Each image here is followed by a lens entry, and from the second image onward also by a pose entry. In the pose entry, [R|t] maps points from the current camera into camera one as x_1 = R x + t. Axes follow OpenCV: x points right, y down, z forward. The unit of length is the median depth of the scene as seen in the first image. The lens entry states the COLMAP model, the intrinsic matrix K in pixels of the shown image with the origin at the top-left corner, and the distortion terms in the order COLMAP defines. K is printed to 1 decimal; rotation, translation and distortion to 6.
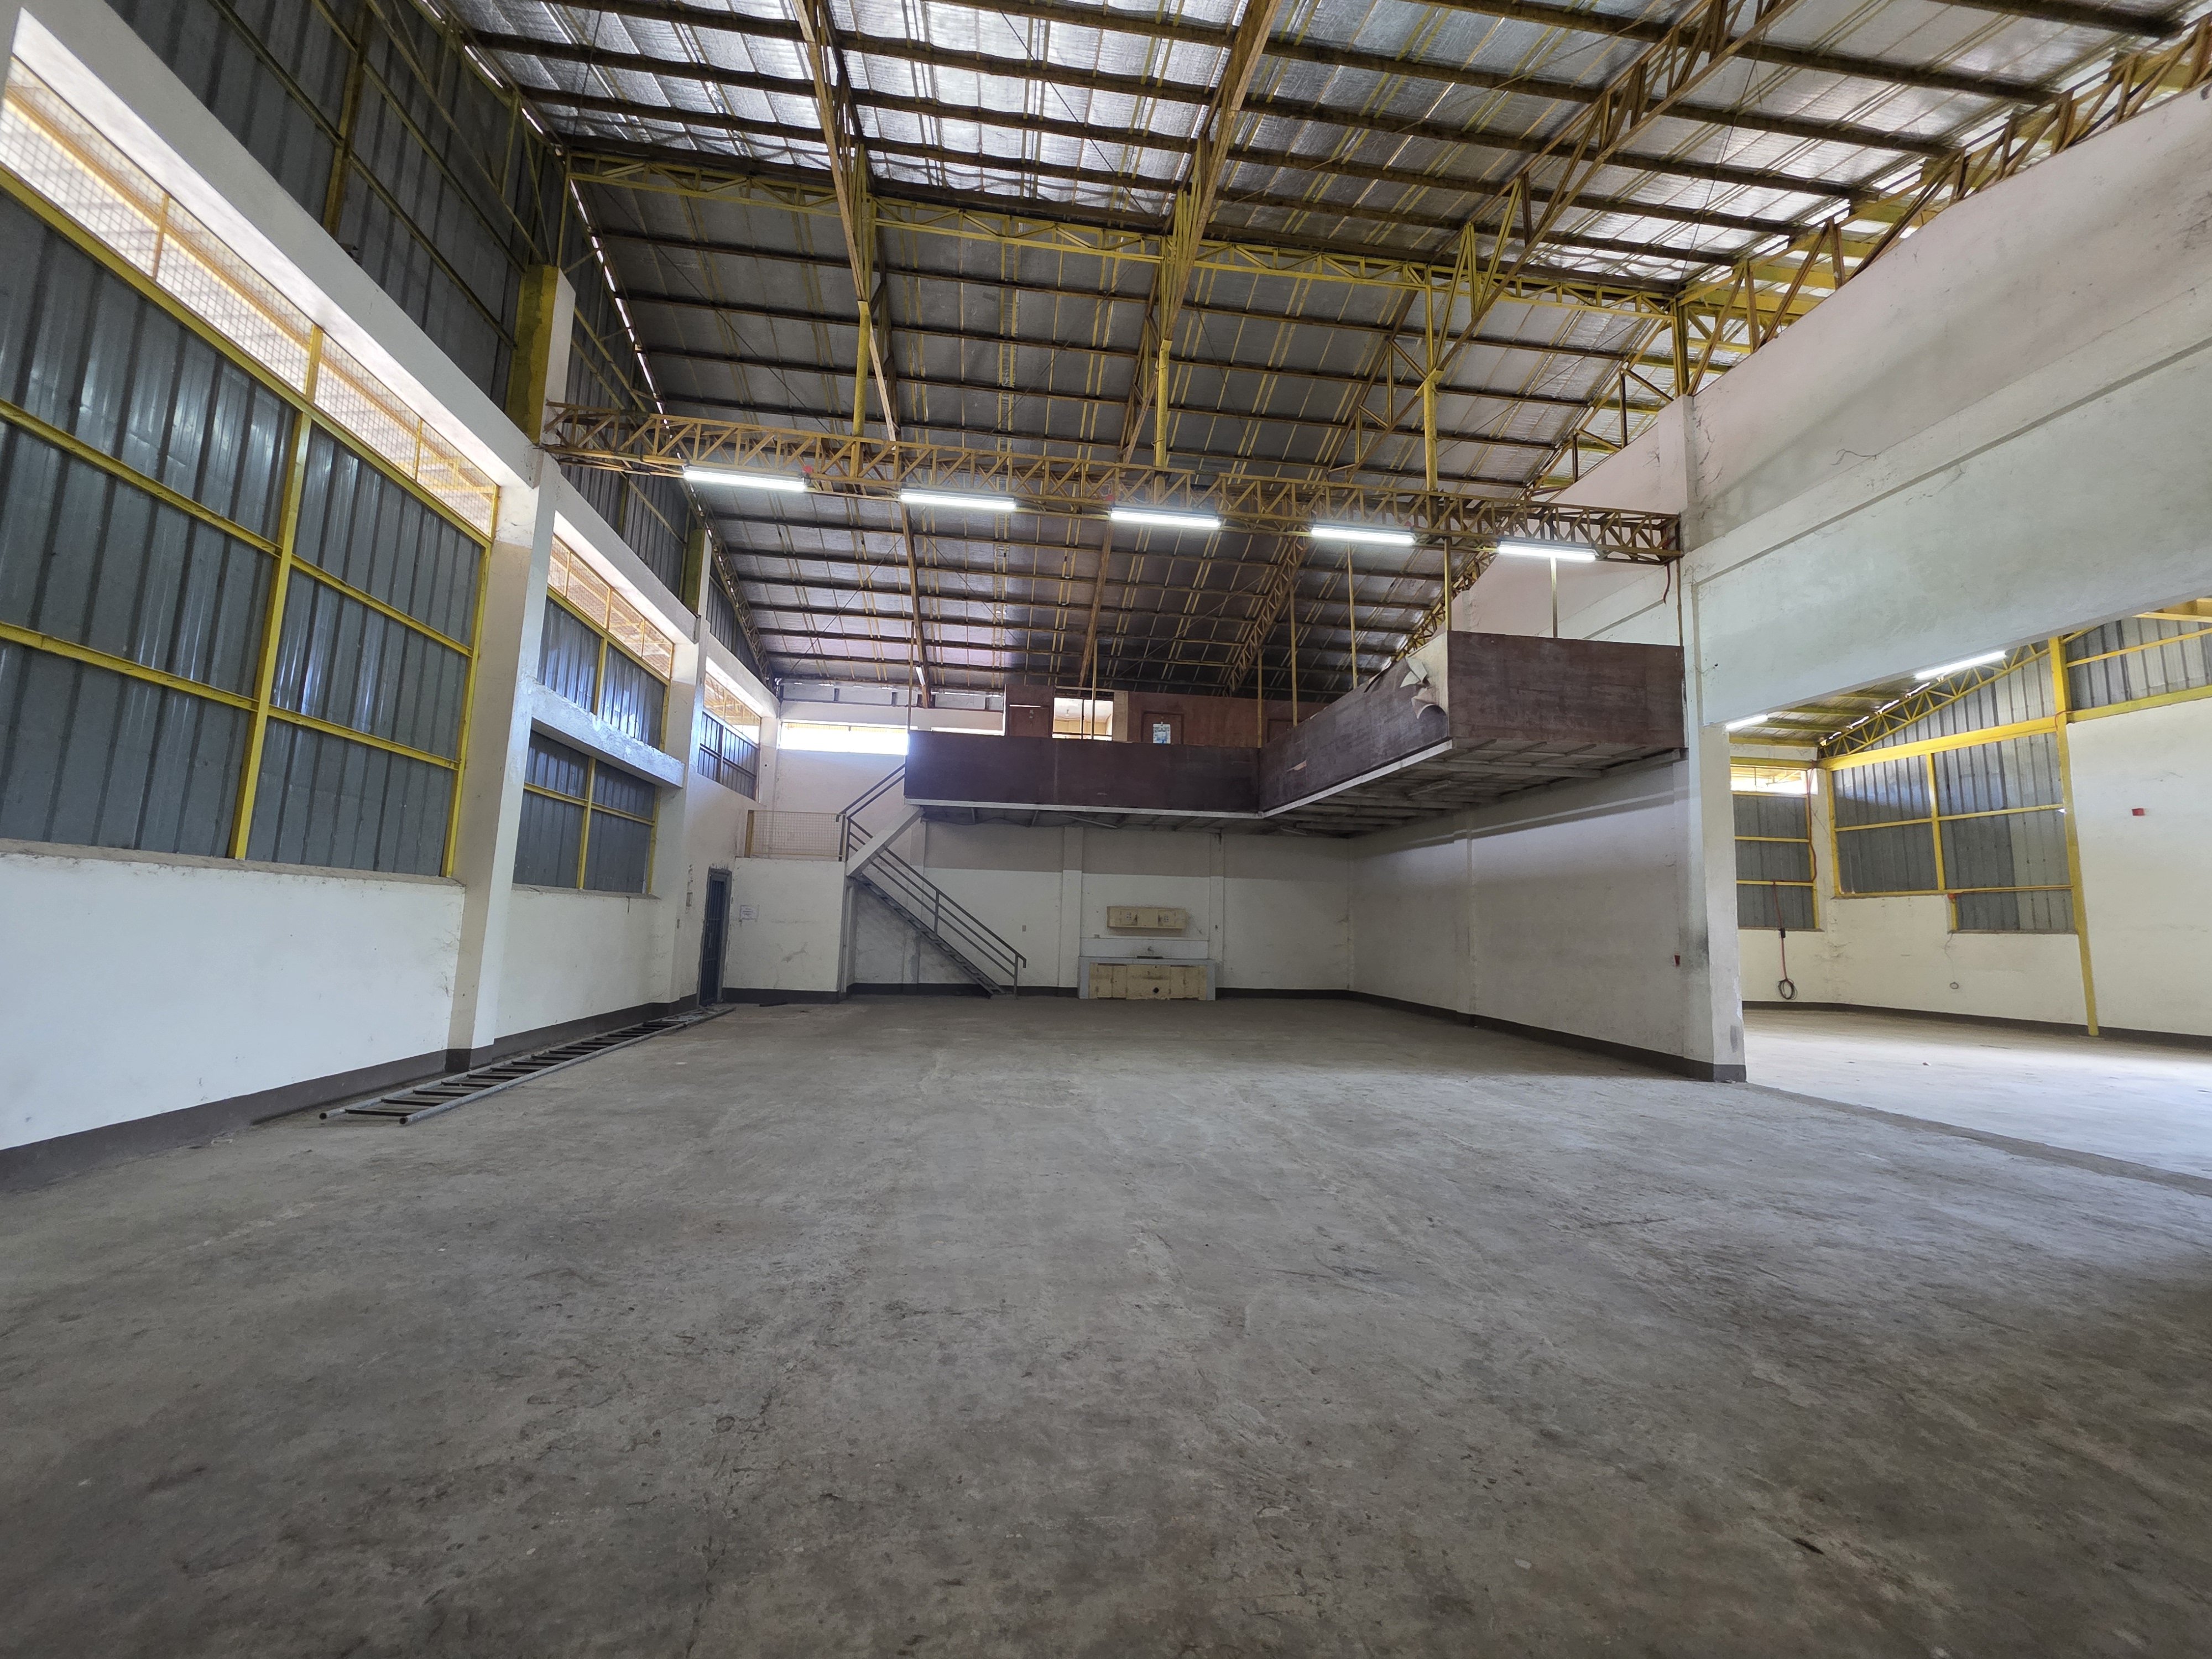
lens RADIAL K [[876.4, 0, 1106.3], [0, 876.4, 818.3], [0, 0, 1]] dist [-0.000411, 0.000668]
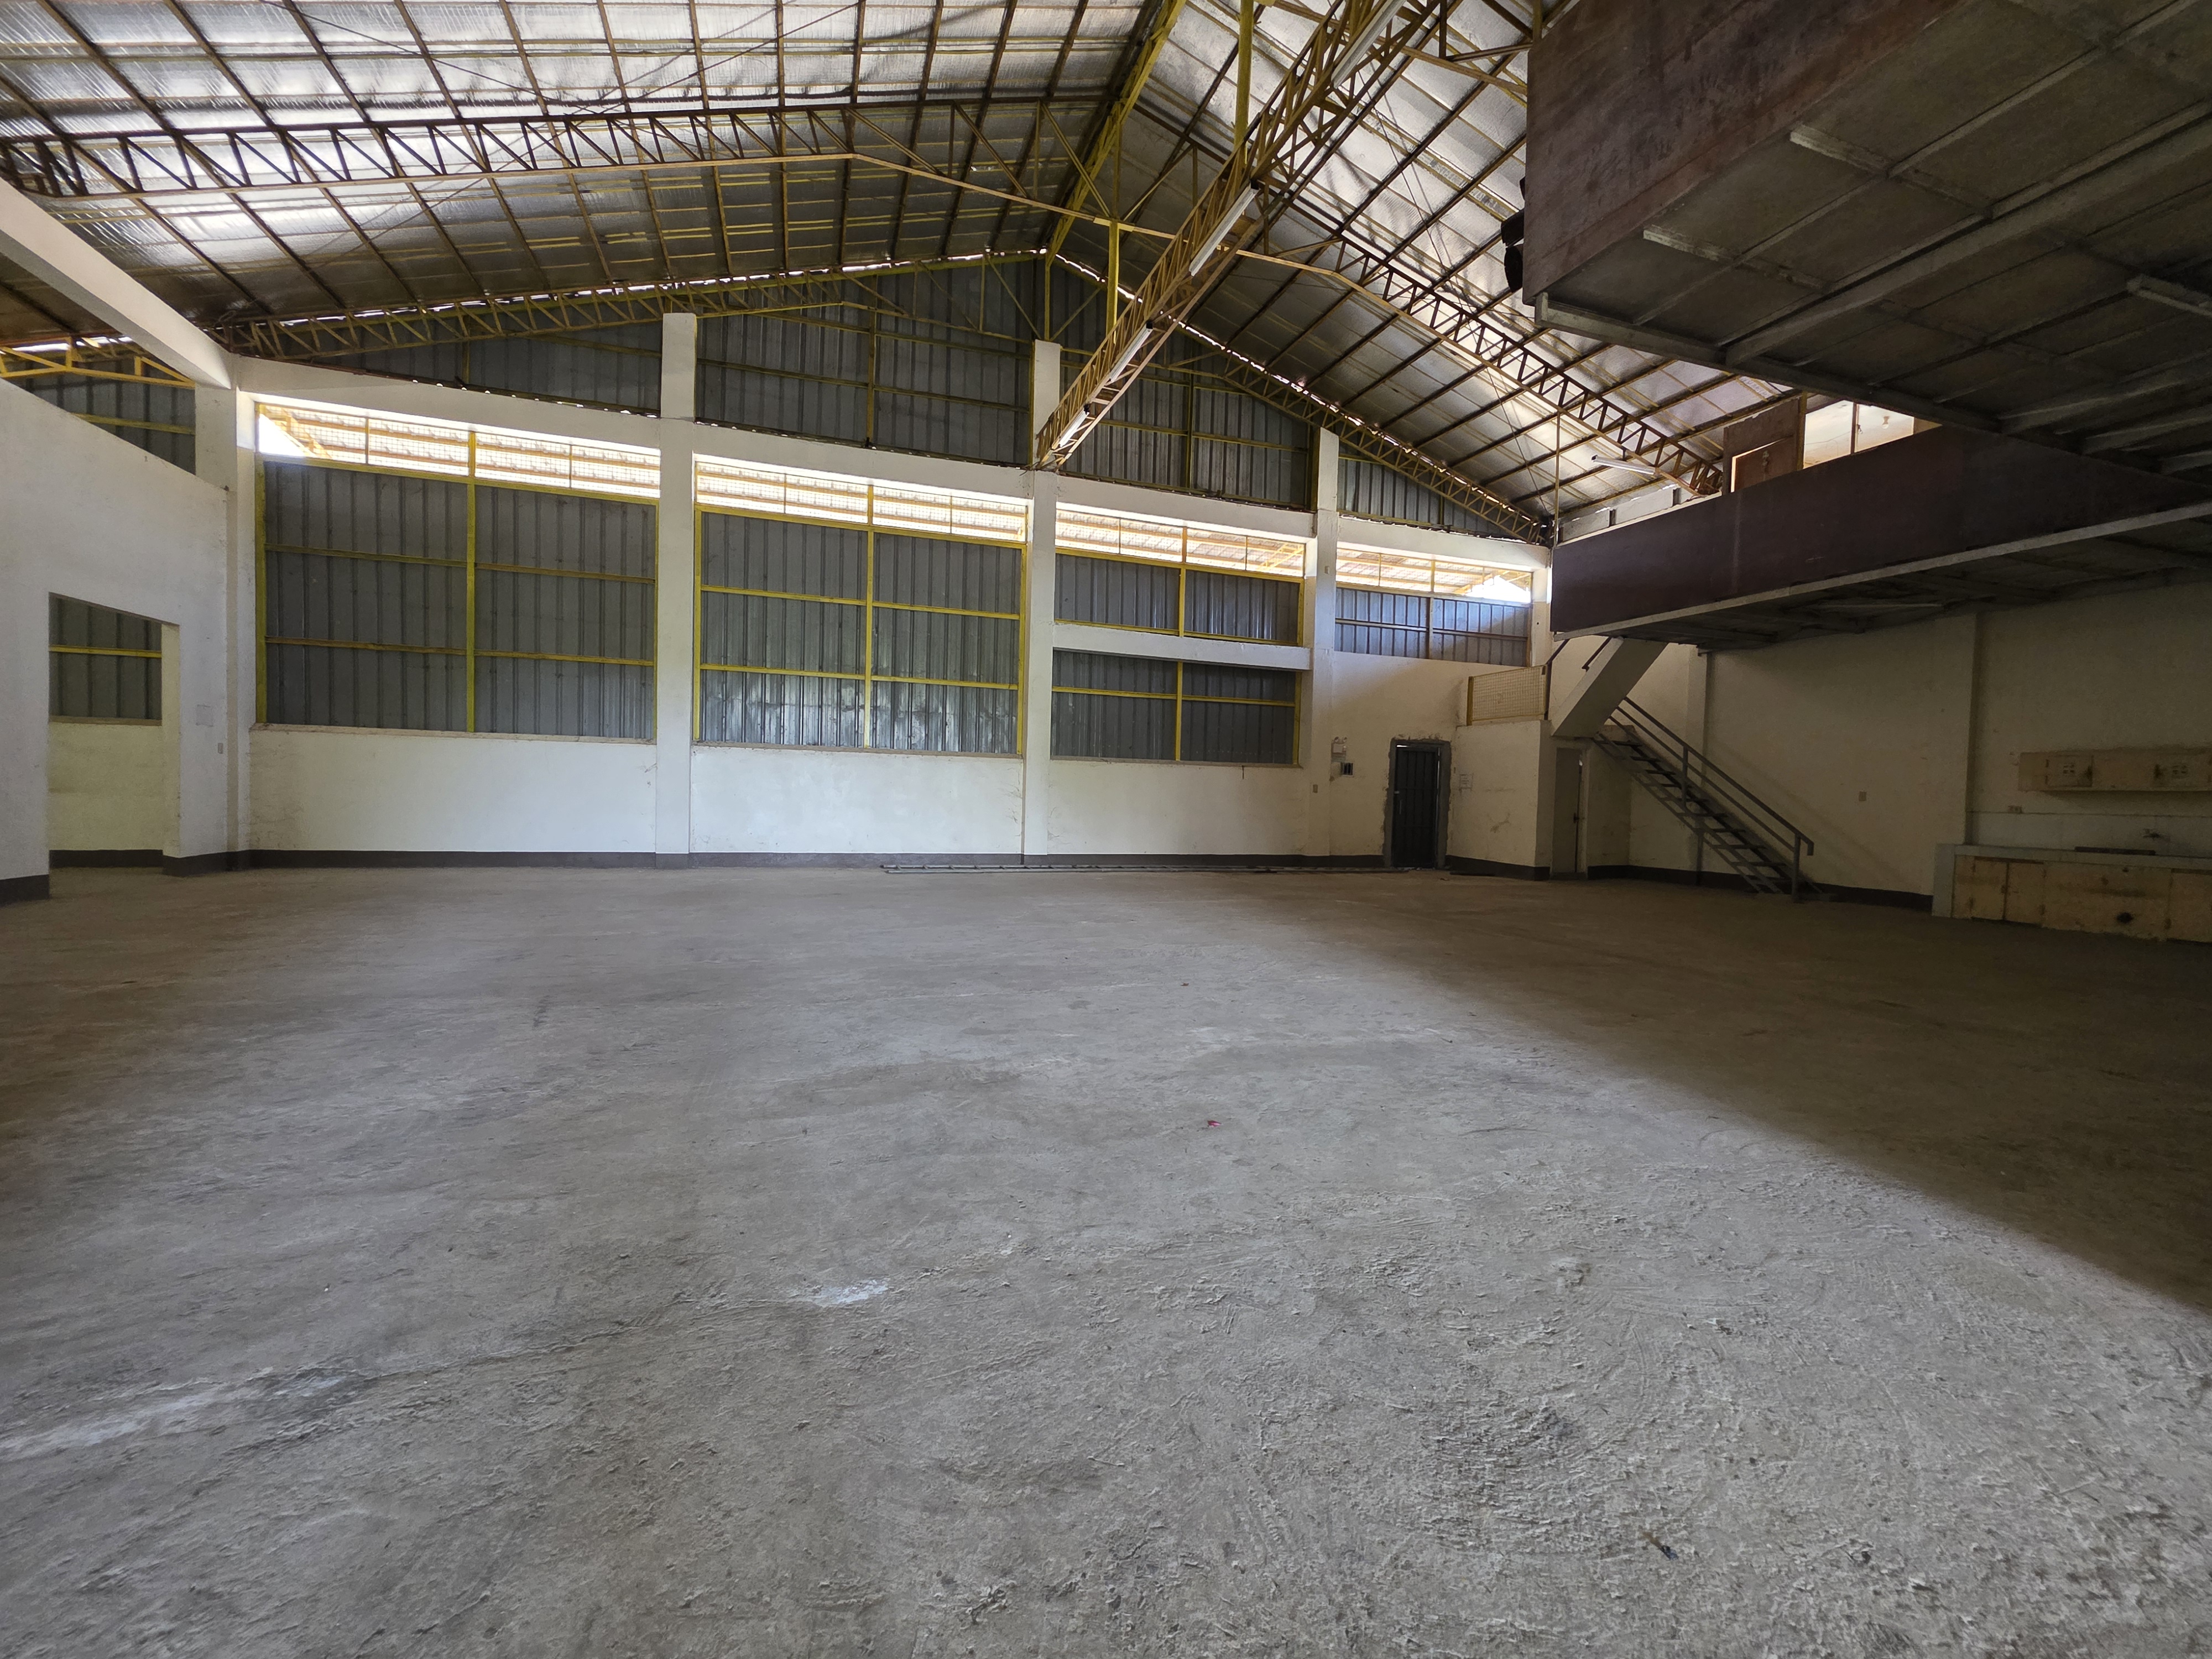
lens RADIAL K [[876.4, 0, 1100.4], [0, 876.4, 820.7], [0, 0, 1]] dist [-0.000411, 0.000668]
pose [[0.184555, 0.009082, -0.982780, 0.457198], [0.099698, 0.994626, 0.027914, 0.078175], [0.977752, -0.103132, 0.182658, 0.390773]]
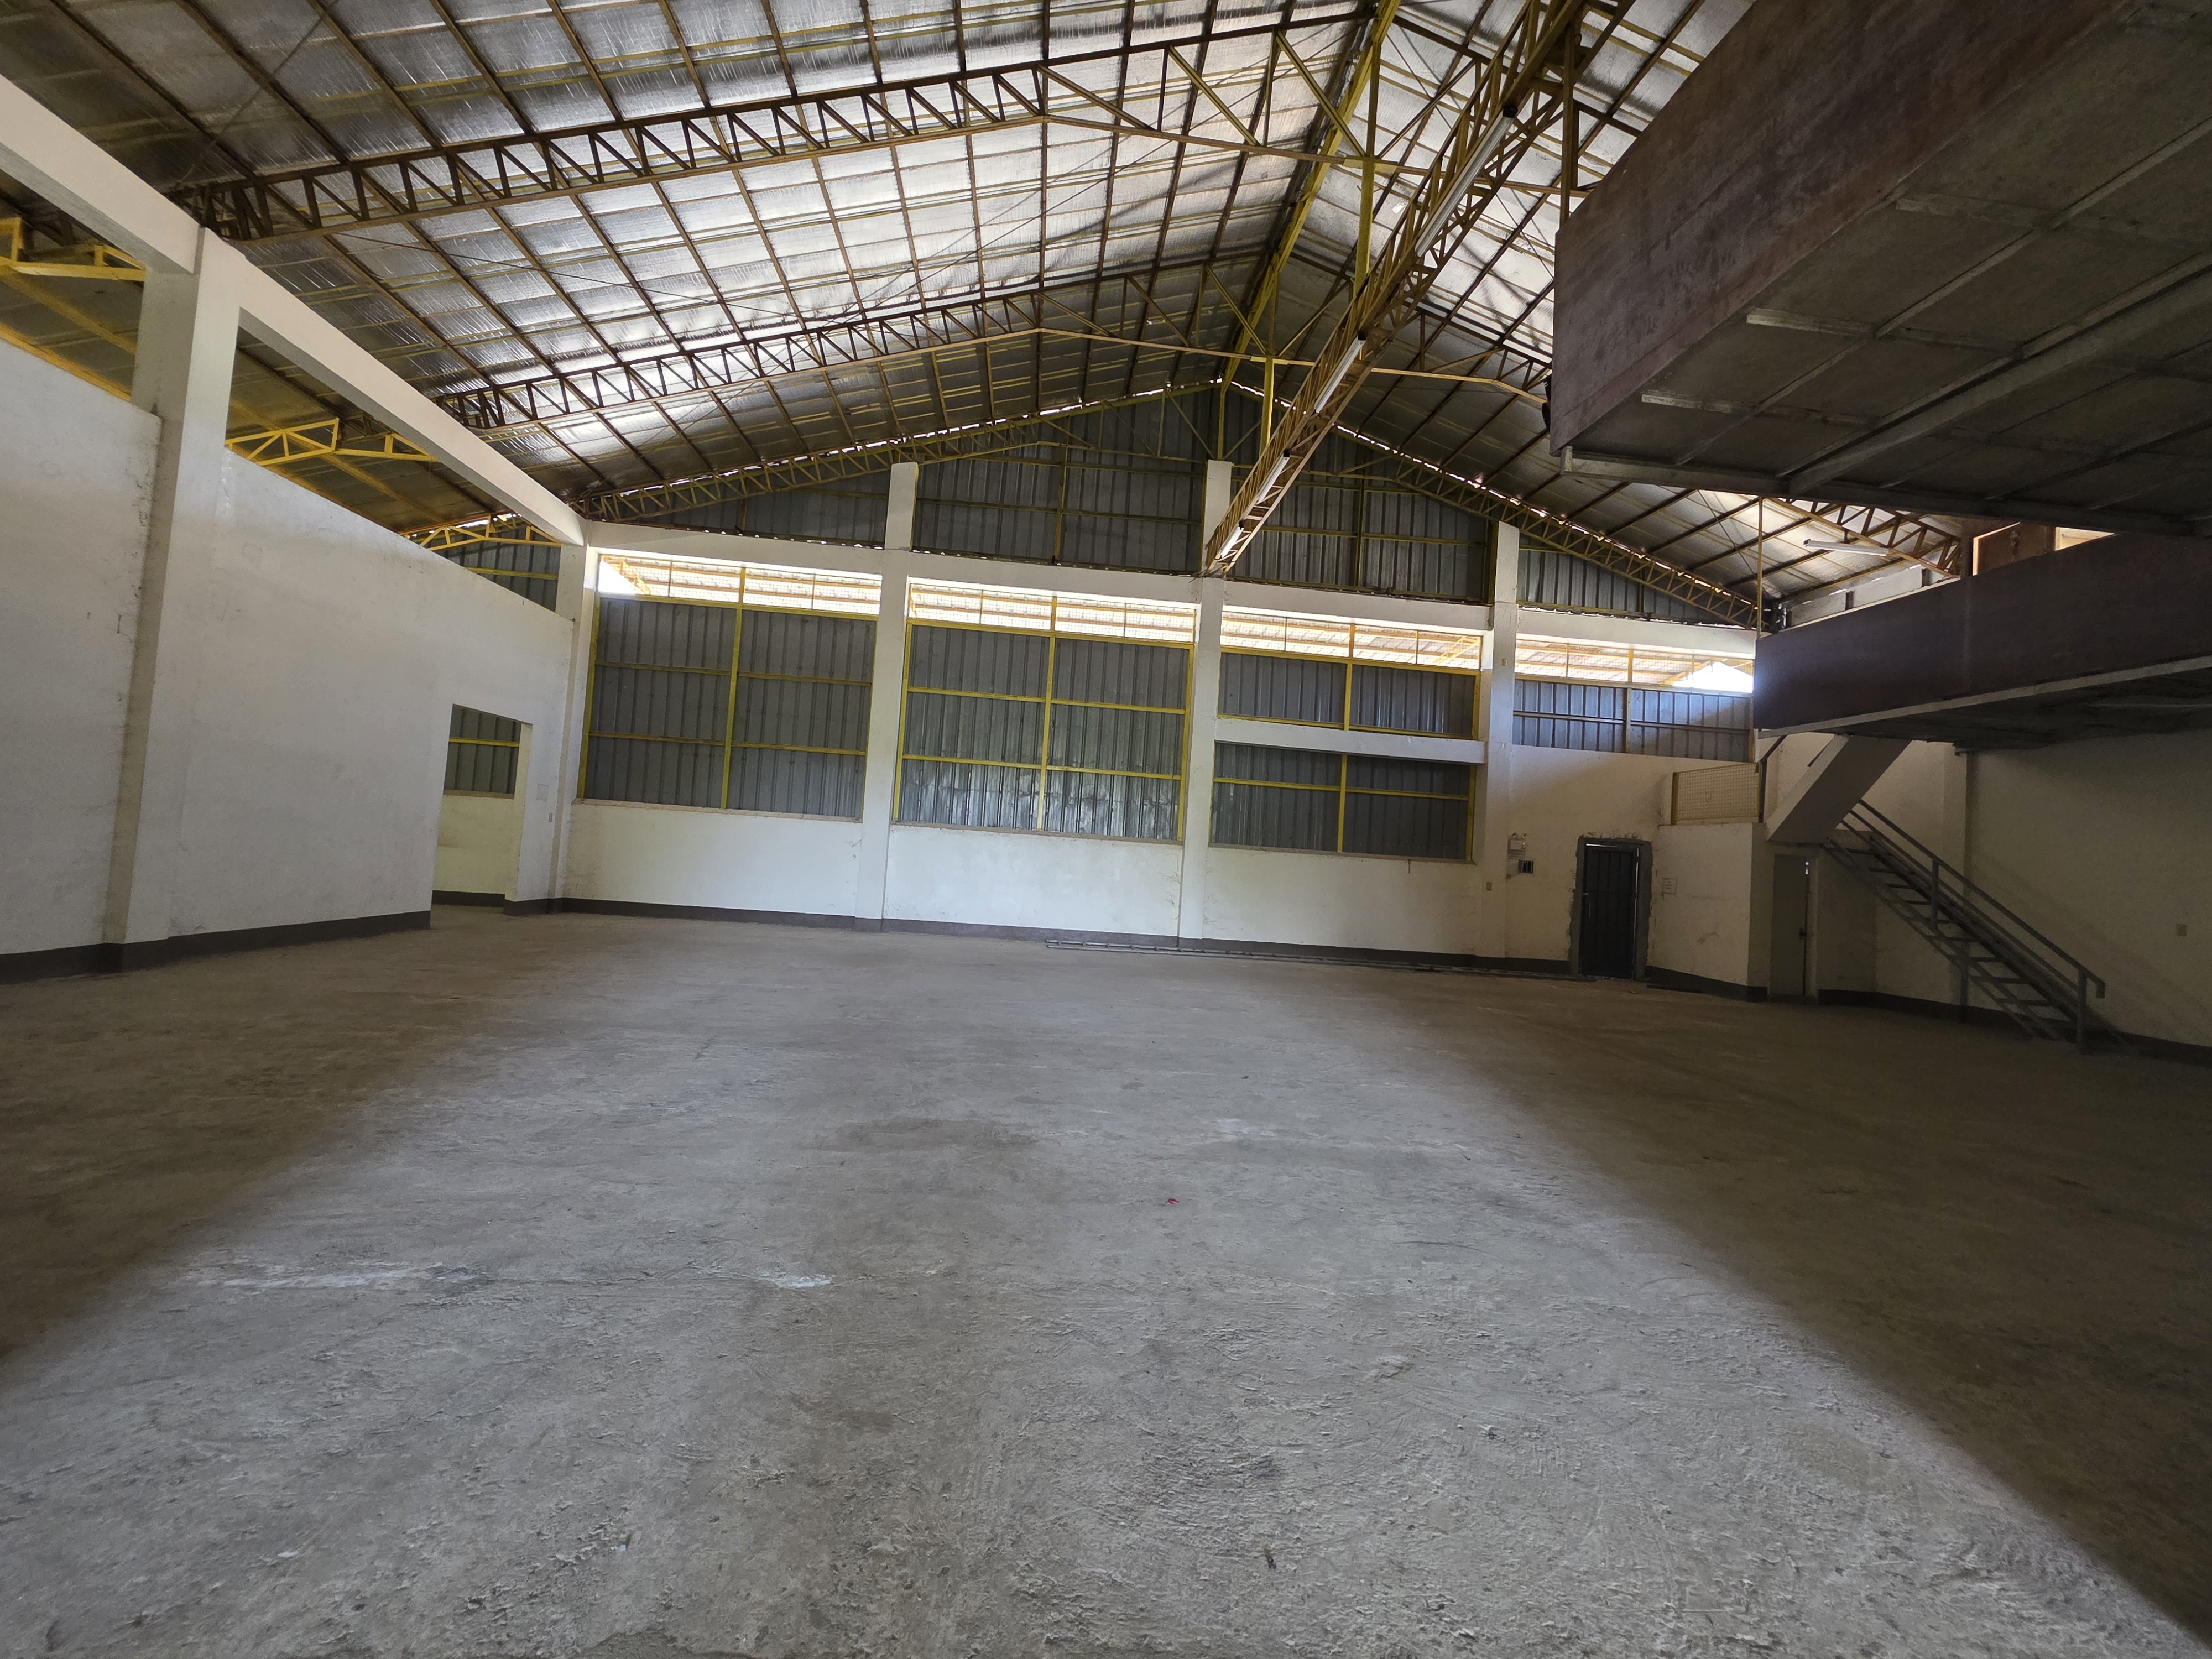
lens RADIAL K [[876.4, 0, 1102.2], [0, 876.4, 823.3], [0, 0, 1]] dist [-0.000411, 0.000668]
pose [[-0.056745, -0.070219, -0.995916, 0.498408], [0.054281, 0.995831, -0.073306, 0.073417], [0.996912, -0.058219, -0.052697, 0.443207]]
